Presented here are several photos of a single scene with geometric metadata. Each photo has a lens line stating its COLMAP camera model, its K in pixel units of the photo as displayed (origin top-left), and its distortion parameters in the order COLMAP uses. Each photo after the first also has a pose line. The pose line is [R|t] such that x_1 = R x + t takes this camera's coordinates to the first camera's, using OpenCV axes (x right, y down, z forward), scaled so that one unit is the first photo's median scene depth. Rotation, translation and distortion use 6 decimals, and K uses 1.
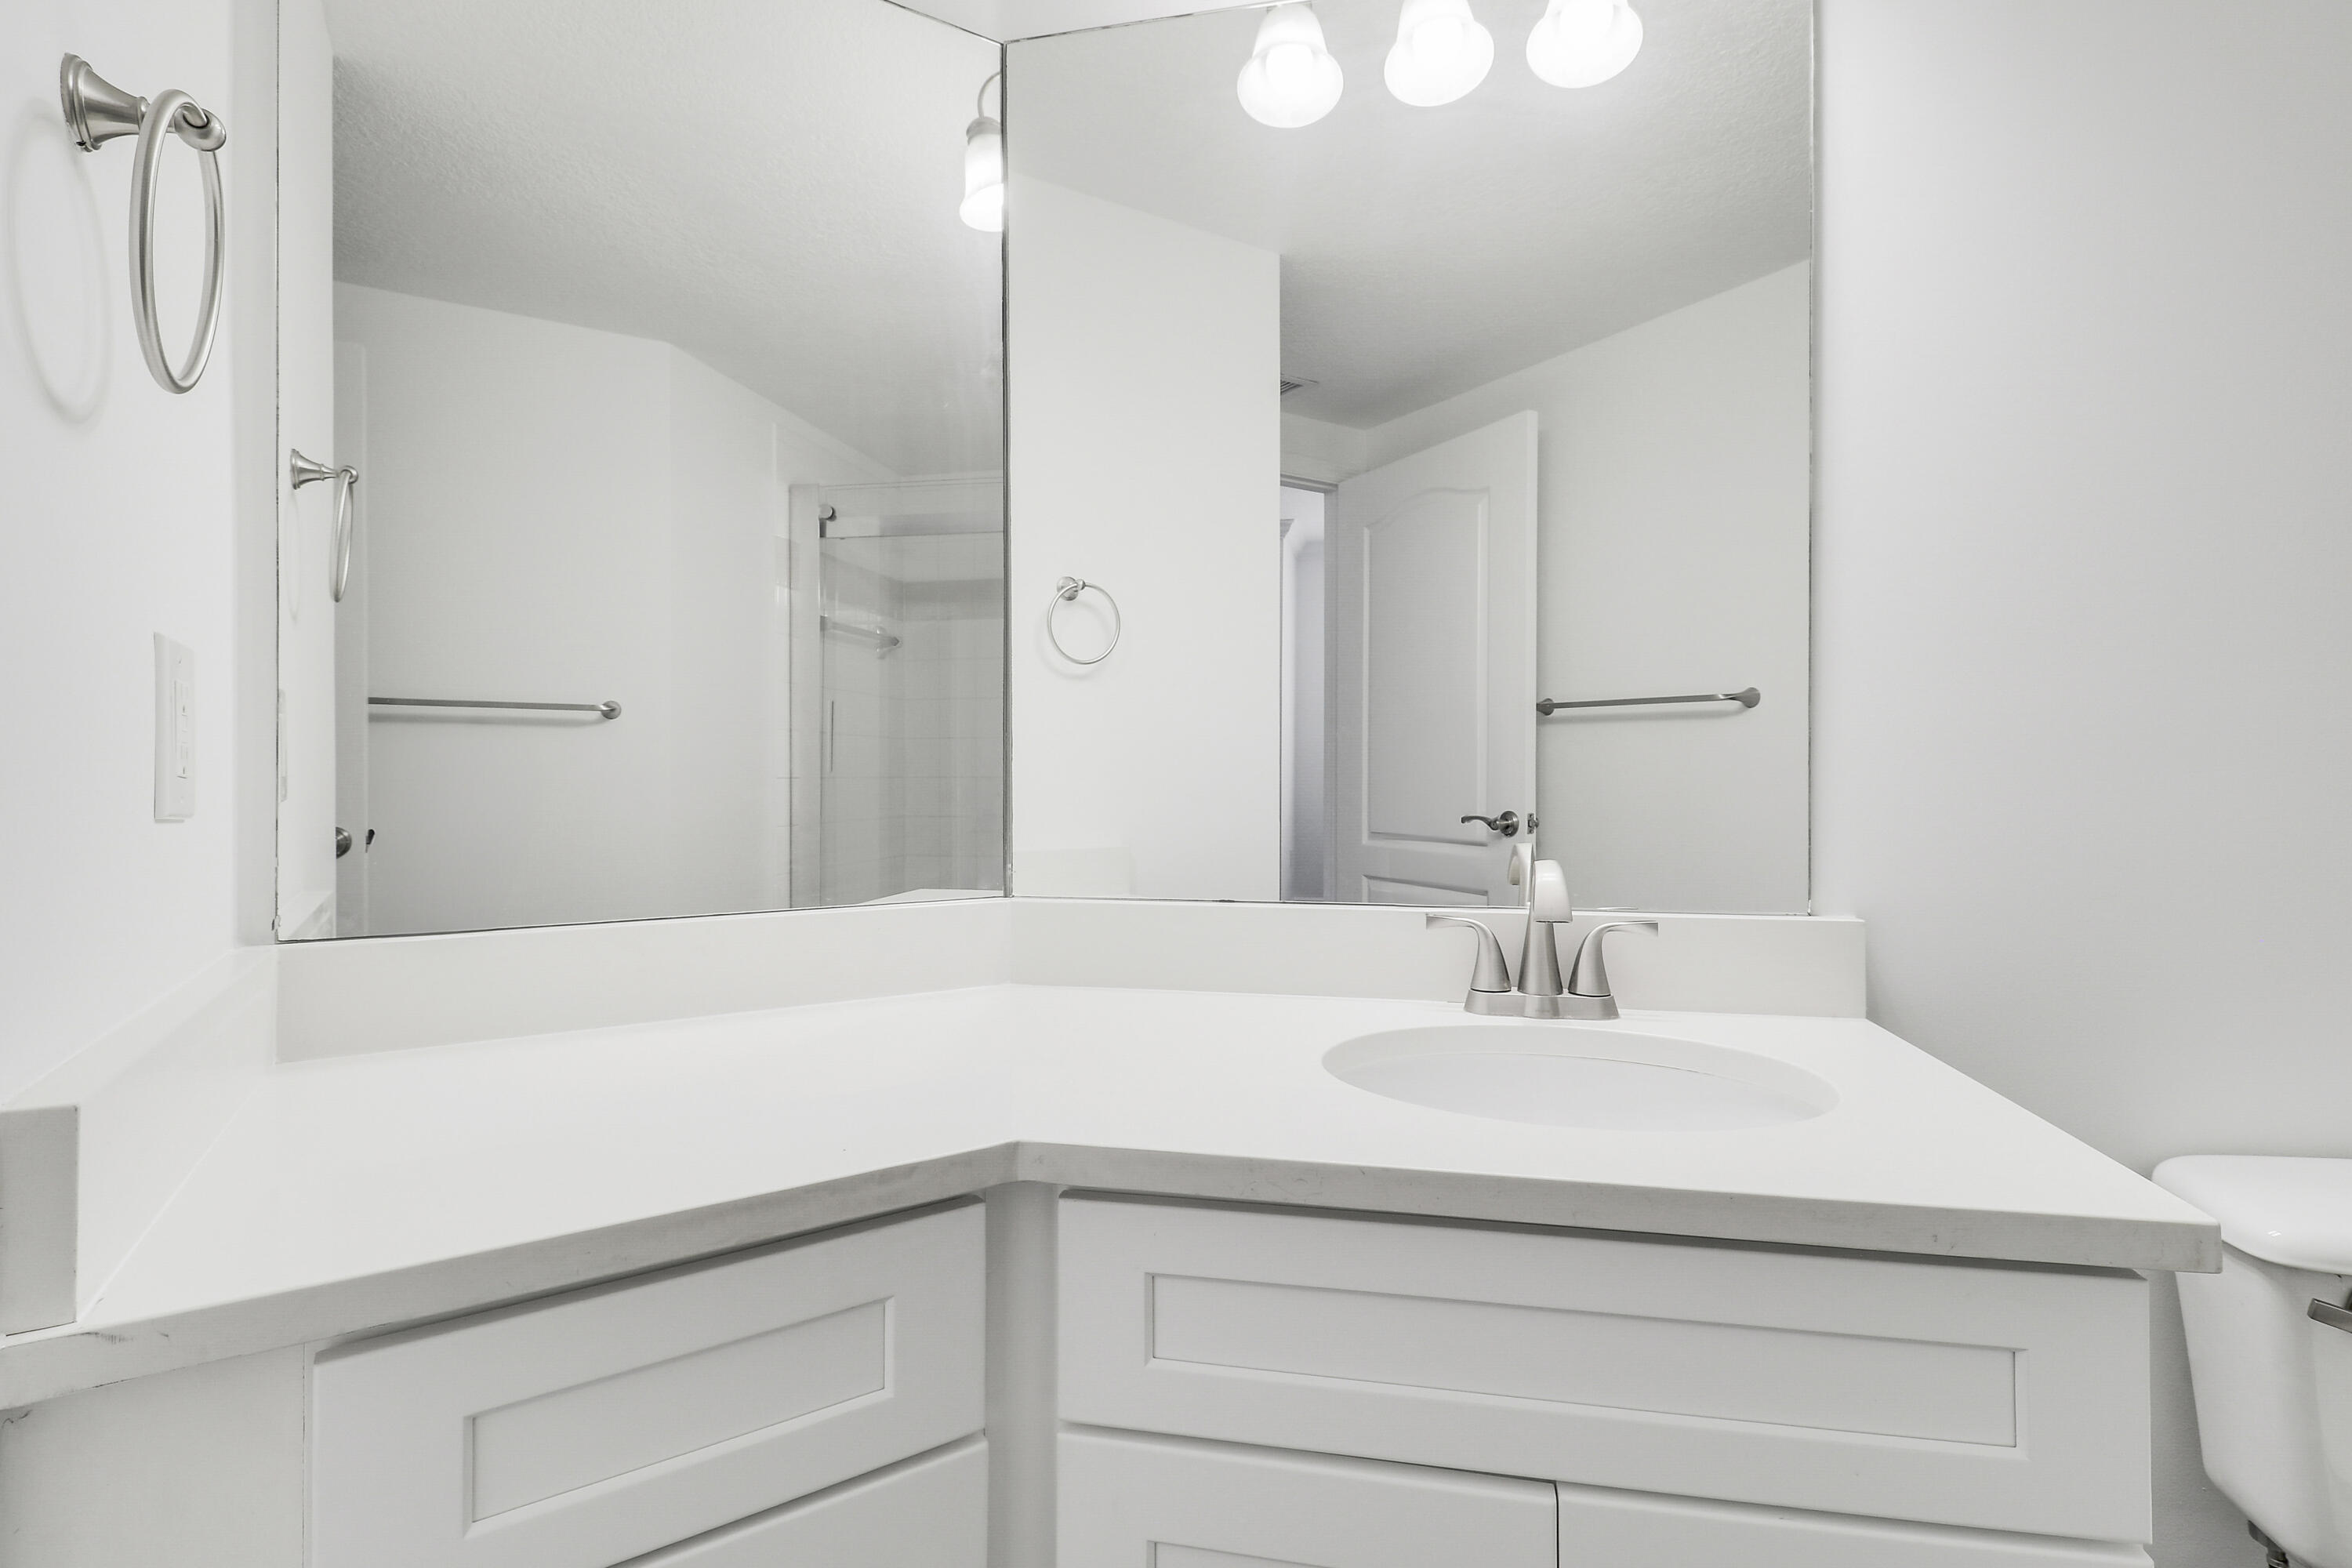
lens RADIAL K [[1093.8, 0, 1196.8], [0, 1093.8, 795.2], [0, 0, 1]] dist [-0.003247, -0.000536]
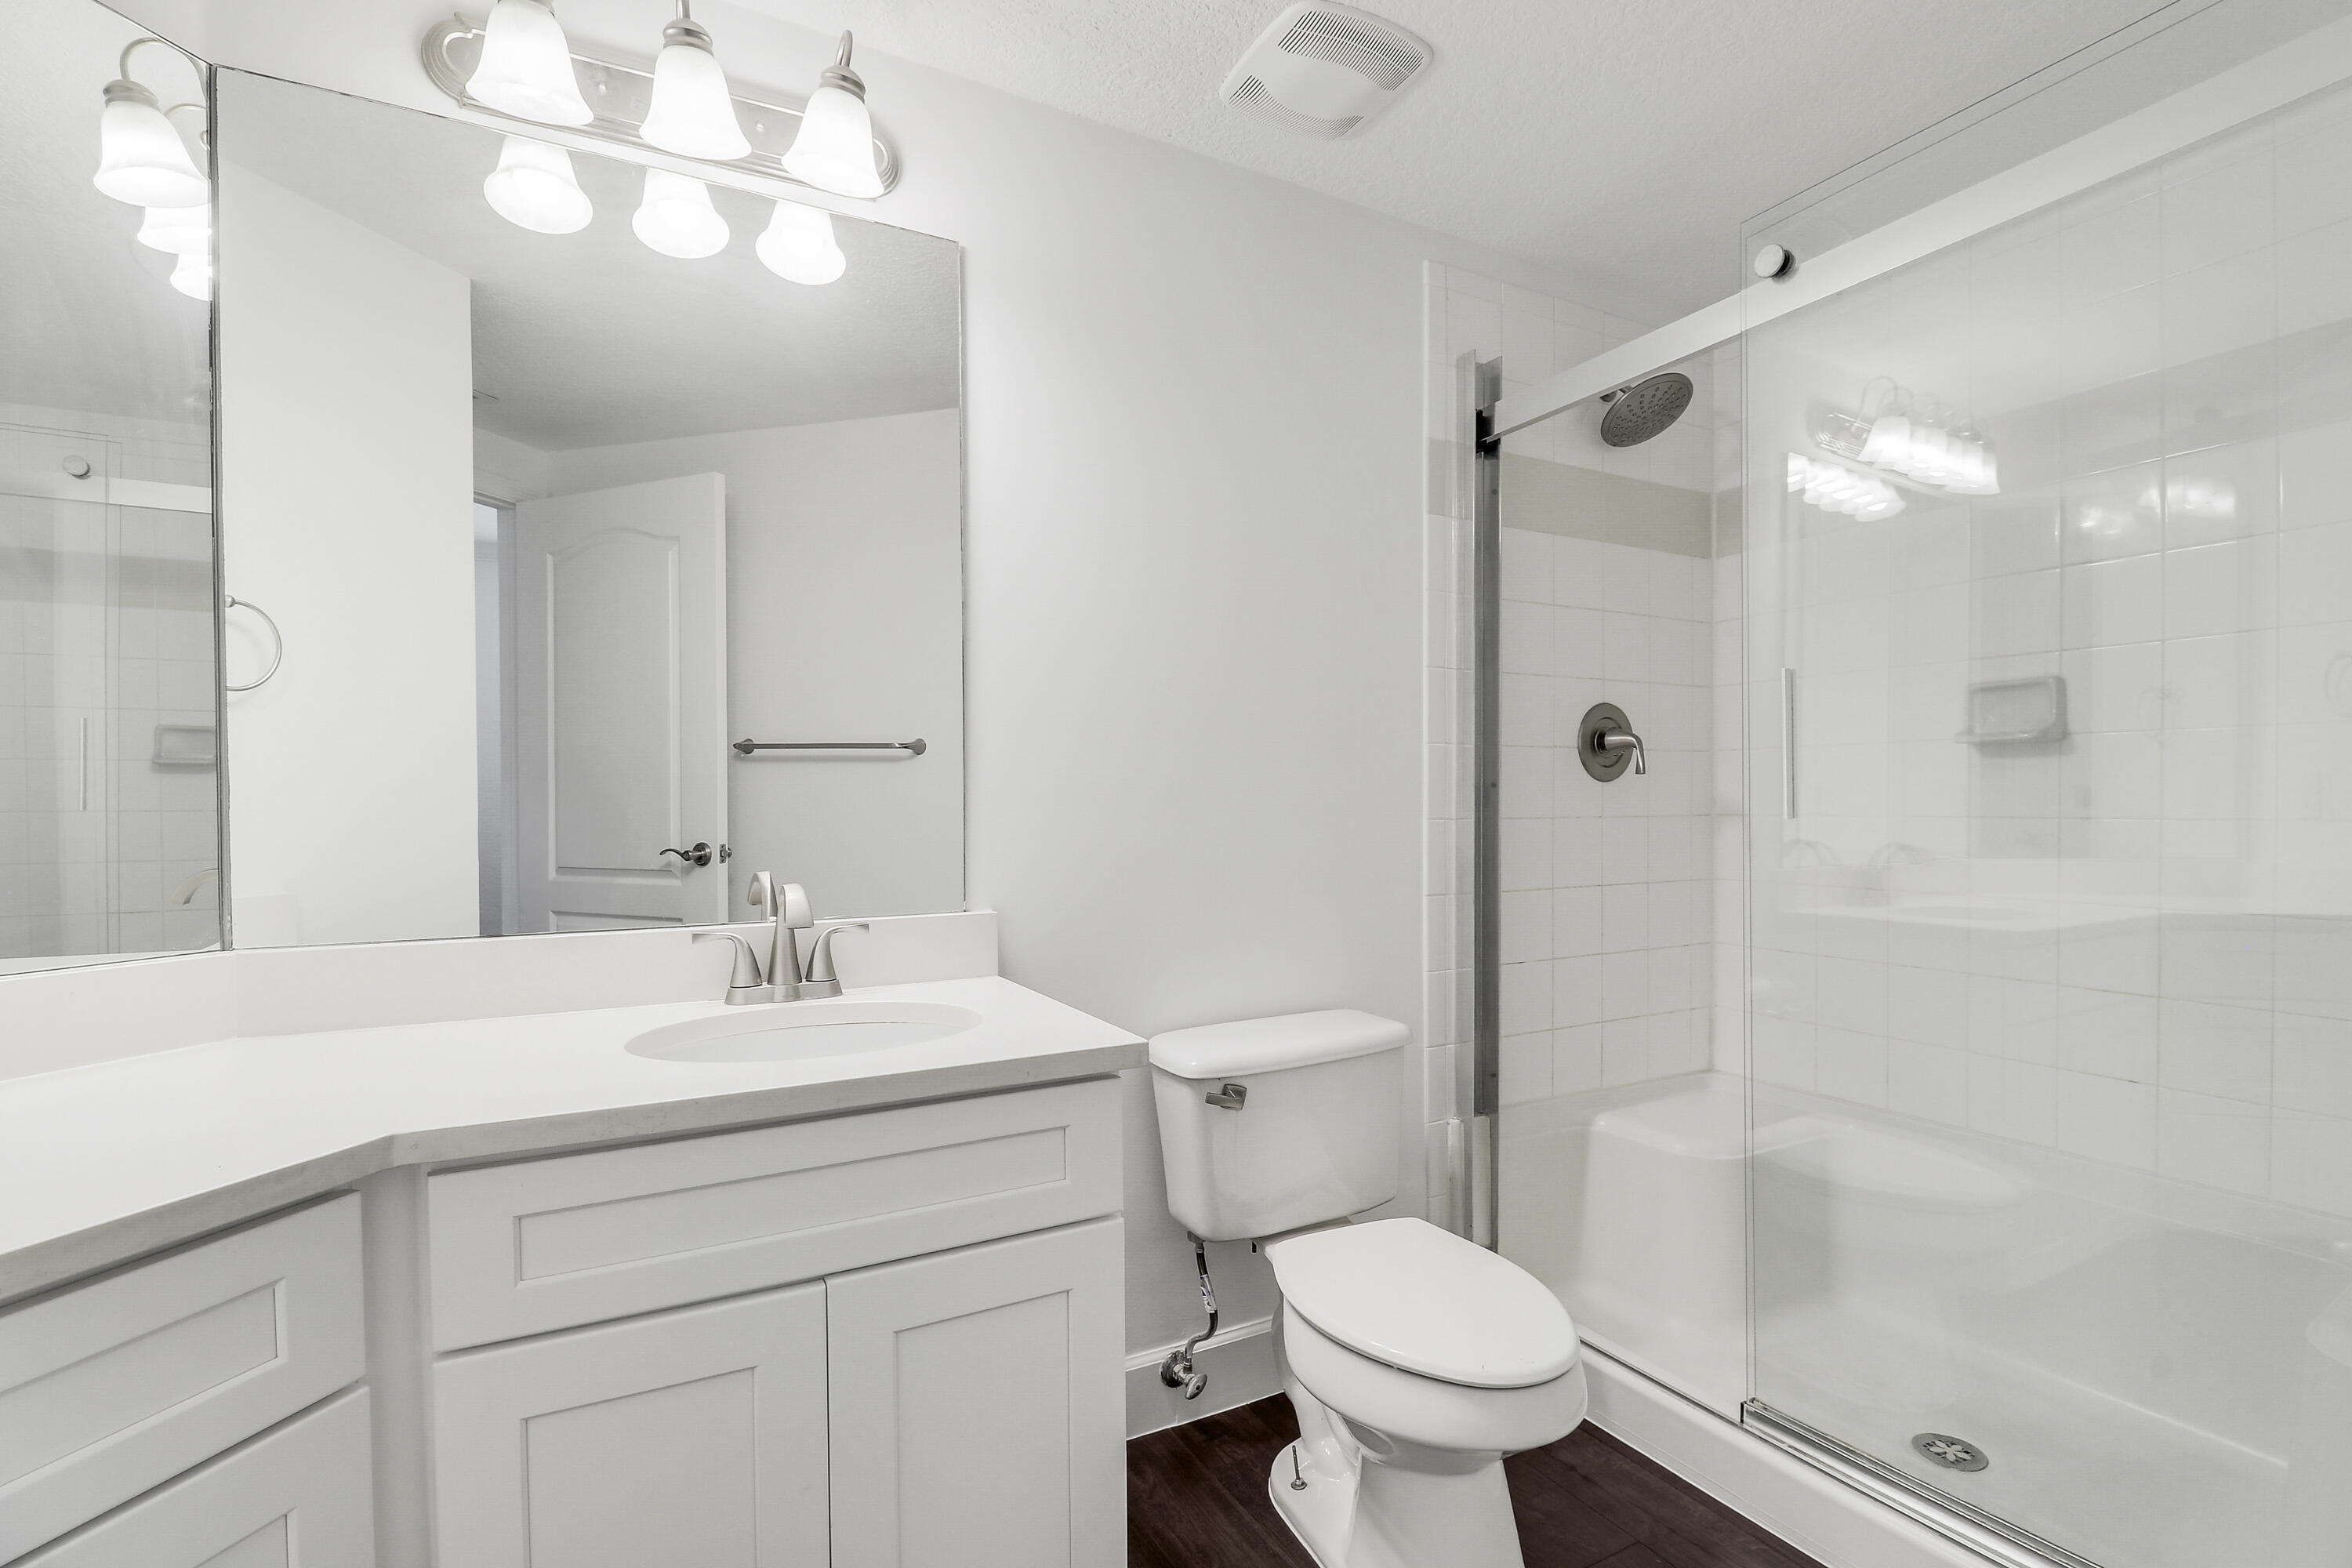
lens RADIAL K [[1093.8, 0, 1196.8], [0, 1093.8, 795.2], [0, 0, 1]] dist [-0.003247, -0.000536]
pose [[0.748406, 0.000625, 0.663240, -0.192171], [0.014269, 0.999753, -0.017044, -0.018165], [-0.663087, 0.022219, 0.748212, -0.329866]]
